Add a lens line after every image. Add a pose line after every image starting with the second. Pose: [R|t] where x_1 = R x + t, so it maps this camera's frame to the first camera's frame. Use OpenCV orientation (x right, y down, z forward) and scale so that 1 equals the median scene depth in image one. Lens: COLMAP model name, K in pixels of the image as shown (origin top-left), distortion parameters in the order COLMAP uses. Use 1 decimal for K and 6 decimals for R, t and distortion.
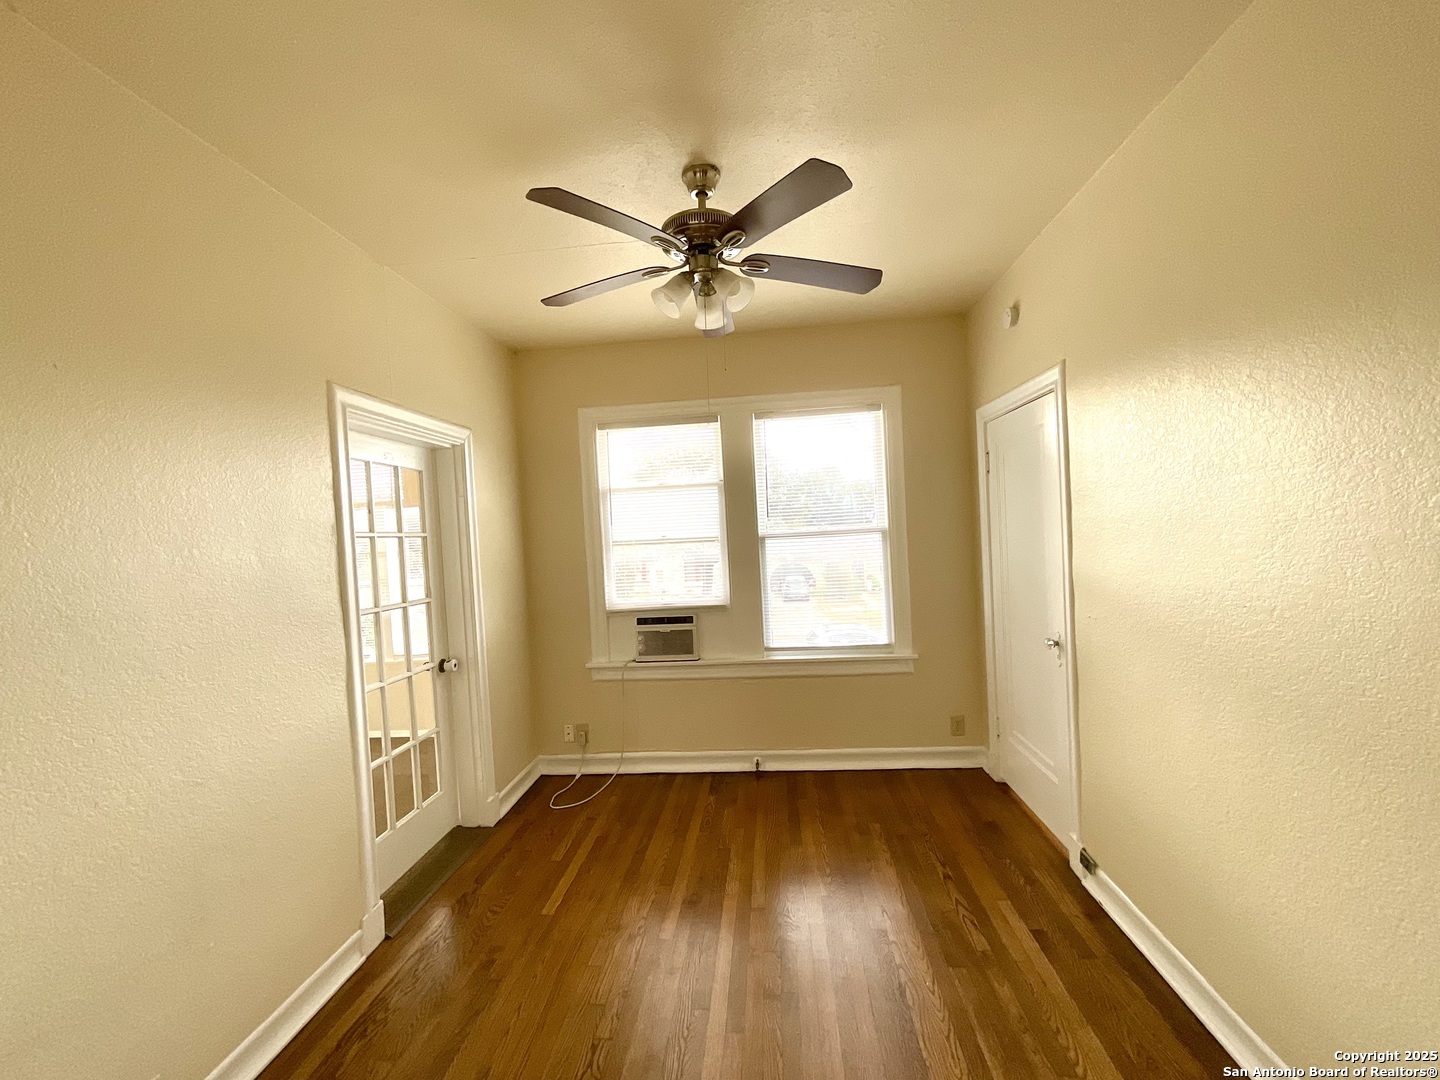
lens RADIAL K [[580.5, 0, 712.4], [0, 580.5, 543.8], [0, 0, 1]] dist [-0.000329, -0.000721]
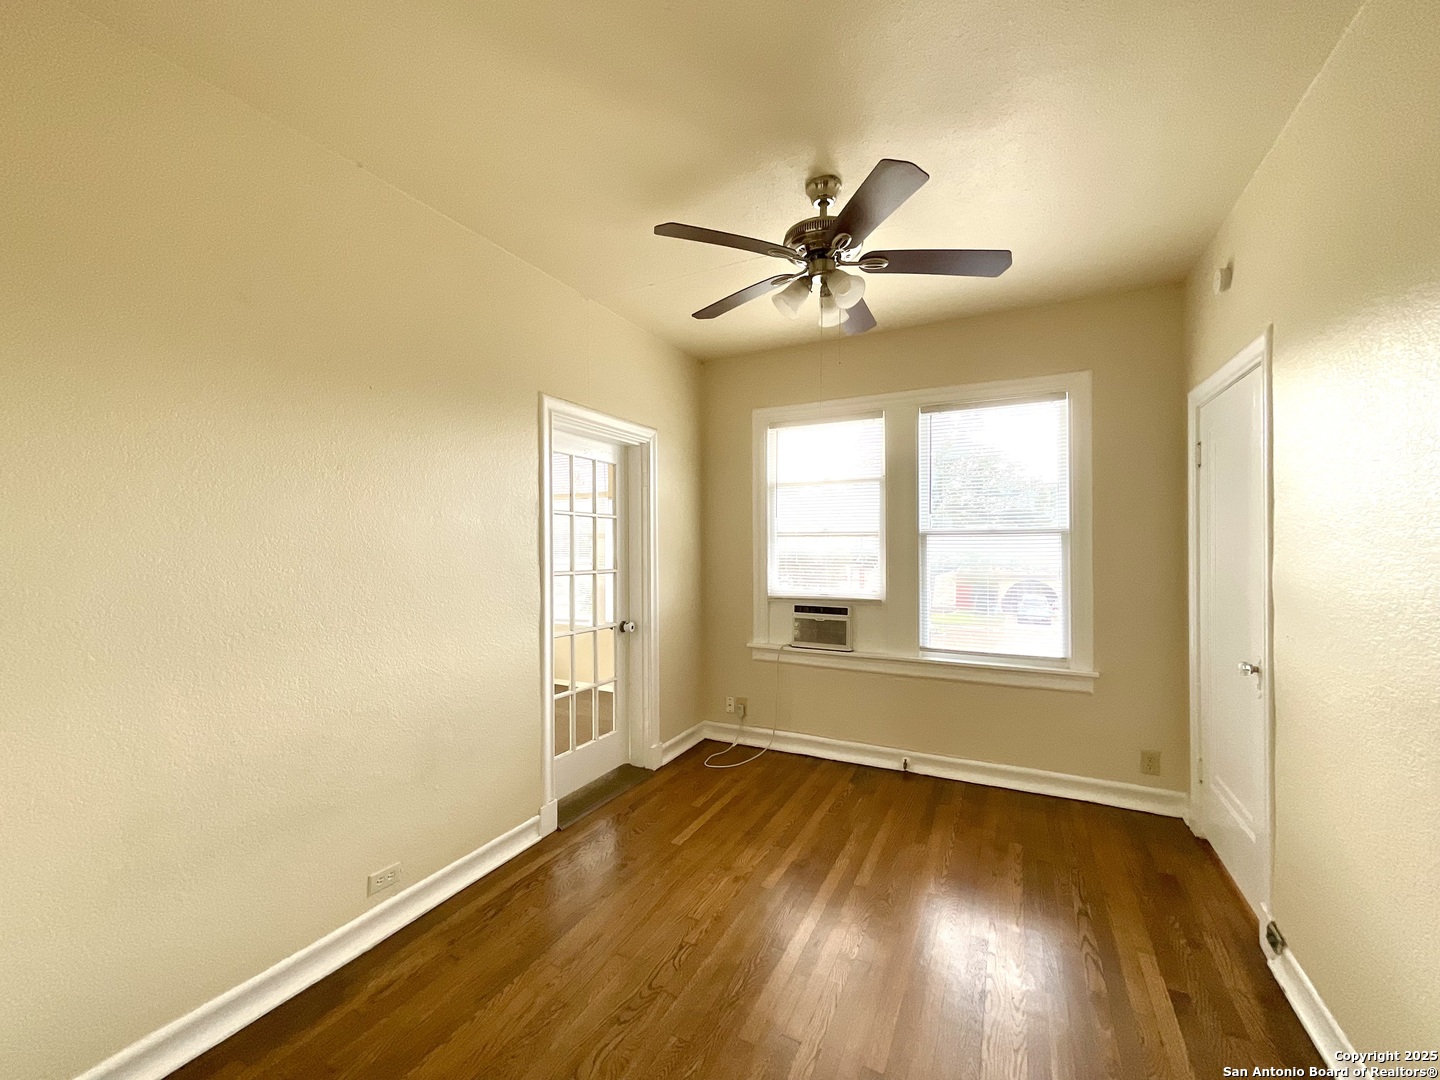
lens RADIAL K [[580.5, 0, 714.4], [0, 580.5, 544.5], [0, 0, 1]] dist [-0.000329, -0.000721]
pose [[0.926453, 0.050156, -0.373054, 0.155640], [-0.053689, 0.998557, 0.000920, 0.030342], [0.372562, 0.019177, 0.927809, -0.047899]]
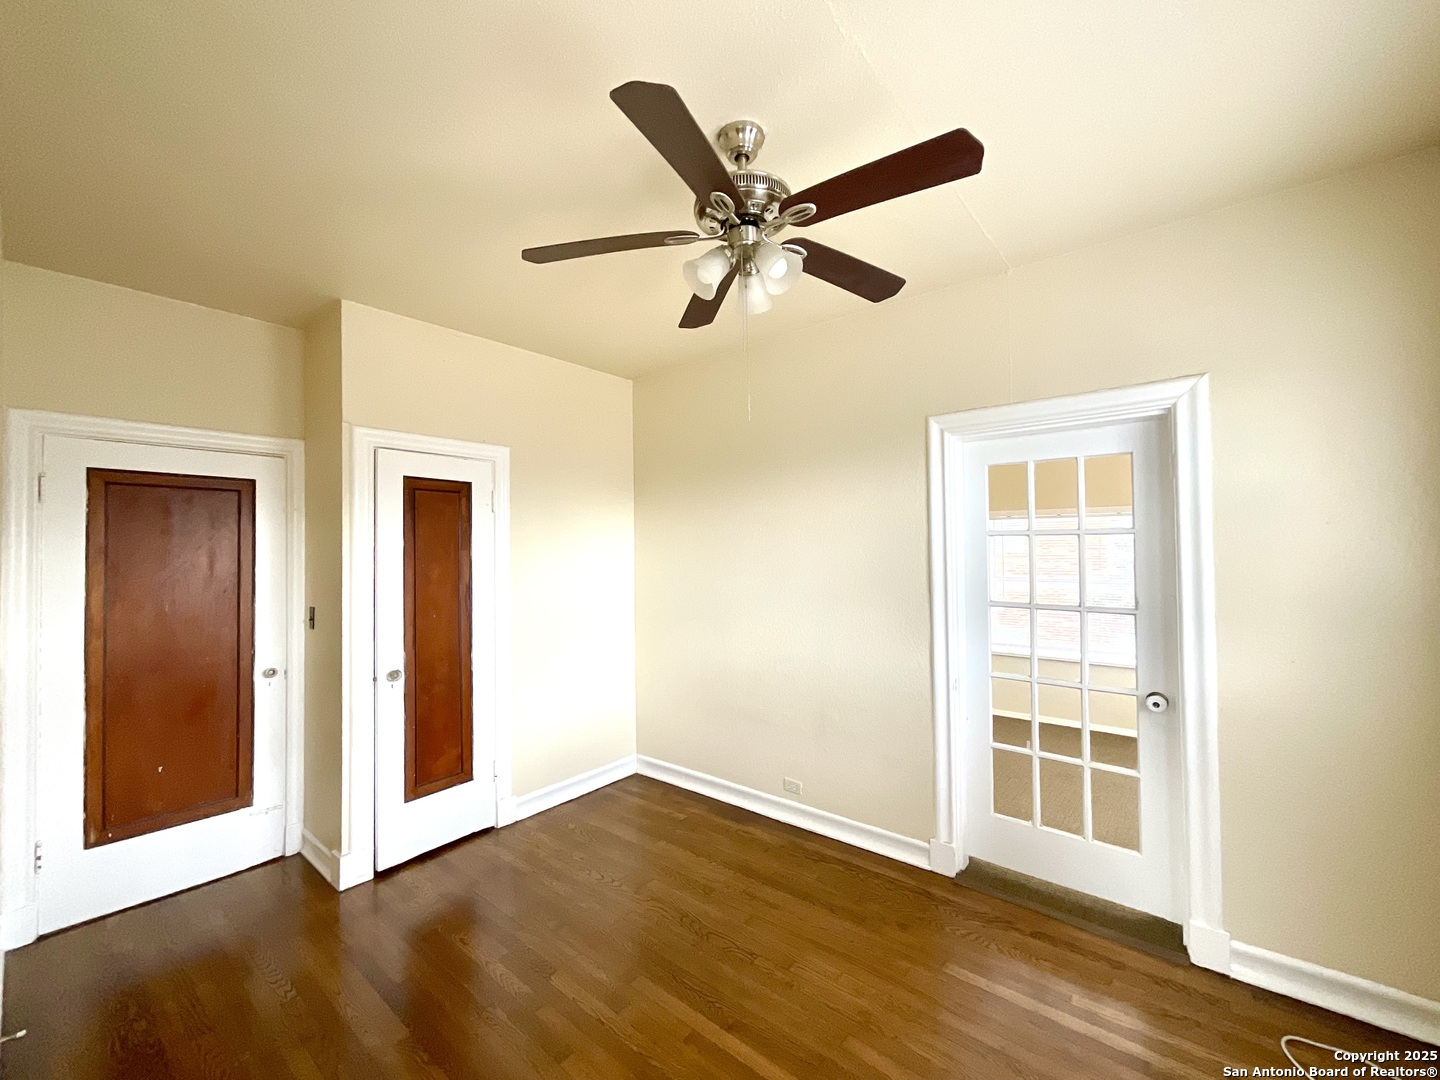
lens RADIAL K [[580.5, 0, 724.7], [0, 580.5, 547.1], [0, 0, 1]] dist [-0.000329, -0.000721]
pose [[-0.557279, 0.049206, -0.828866, 0.501781], [0.020494, 0.998754, 0.045512, -0.042785], [0.830072, 0.008377, -0.557593, 0.998198]]
